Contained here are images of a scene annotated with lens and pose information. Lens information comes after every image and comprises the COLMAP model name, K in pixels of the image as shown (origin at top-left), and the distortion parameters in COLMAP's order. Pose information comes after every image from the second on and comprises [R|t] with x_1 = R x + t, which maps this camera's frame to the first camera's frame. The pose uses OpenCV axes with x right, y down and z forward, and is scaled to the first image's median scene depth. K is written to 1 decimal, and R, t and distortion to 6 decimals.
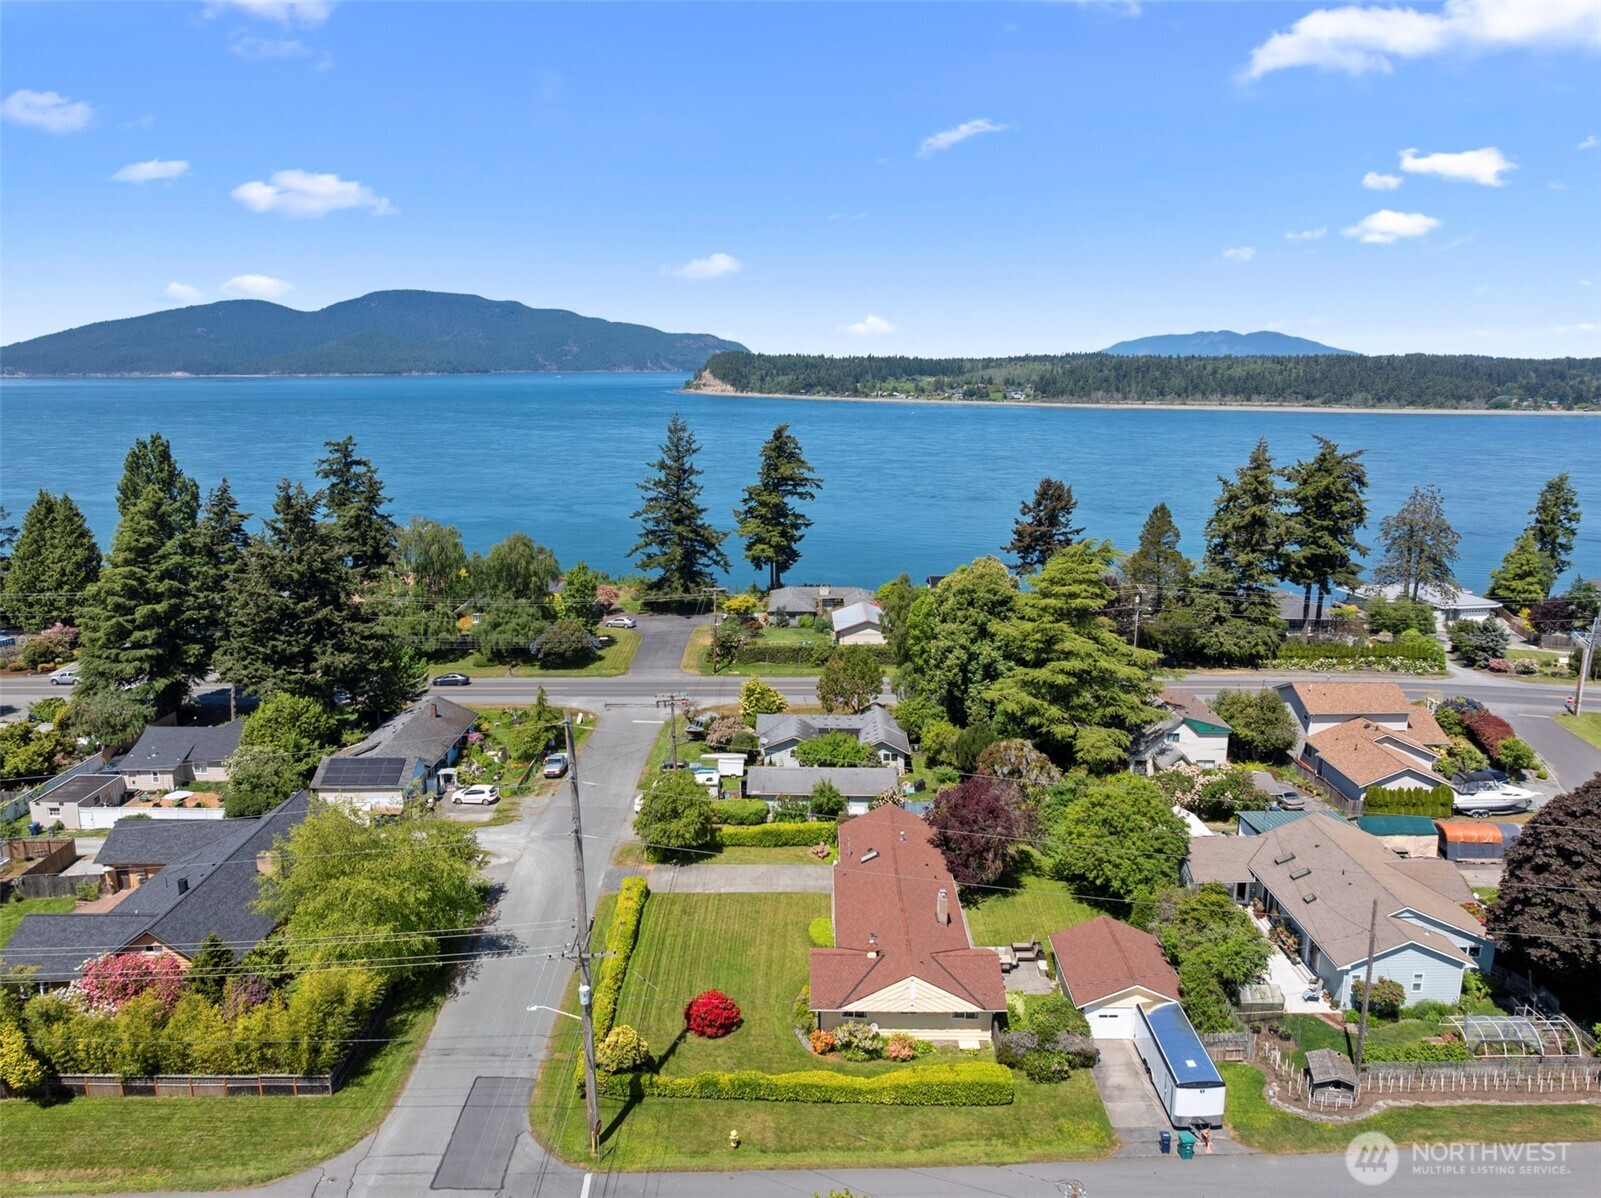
lens RADIAL K [[1128.8, 0, 800.5], [0, 1128.8, 599.0], [0, 0, 1]] dist [-0.035115, -0.005635]
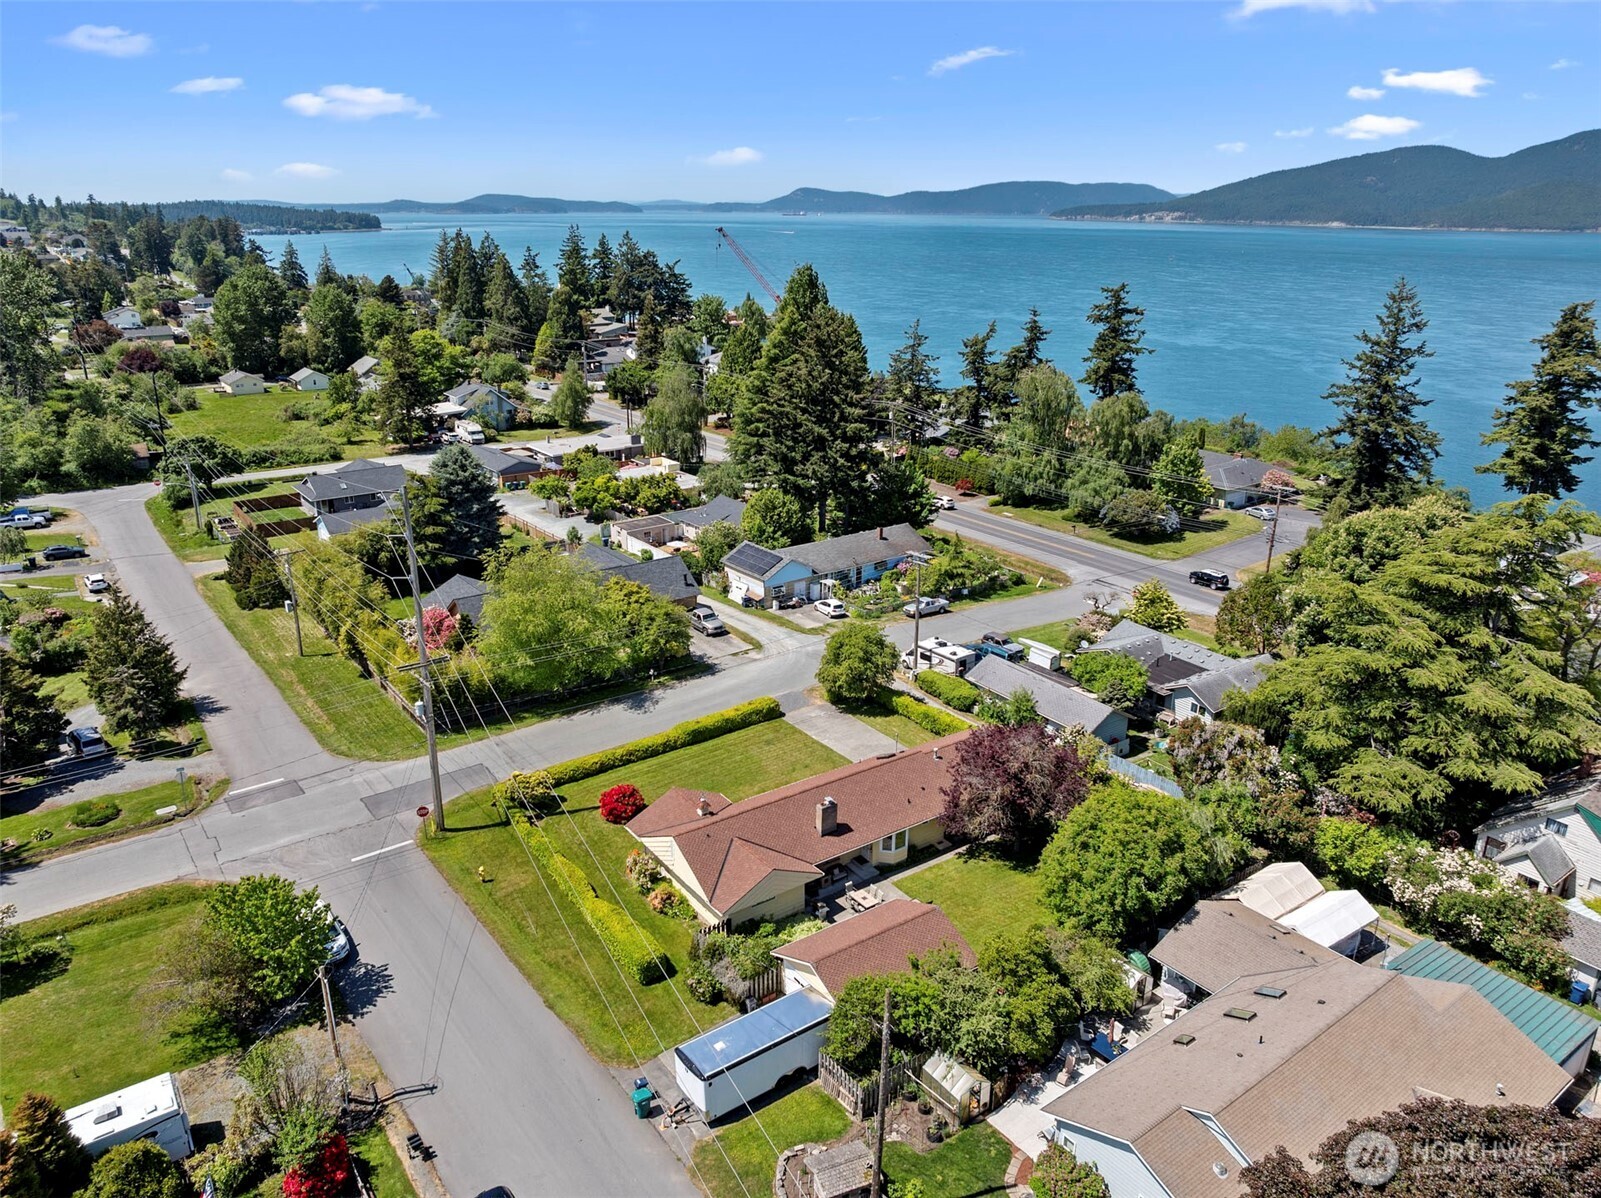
lens RADIAL K [[1128.8, 0, 800.5], [0, 1128.8, 599.0], [0, 0, 1]] dist [-0.035115, -0.005635]
pose [[0.584631, 0.263984, -0.767150, 0.308658], [-0.166308, 0.964497, 0.205153, -0.032669], [0.794071, 0.007644, 0.607778, 0.165910]]
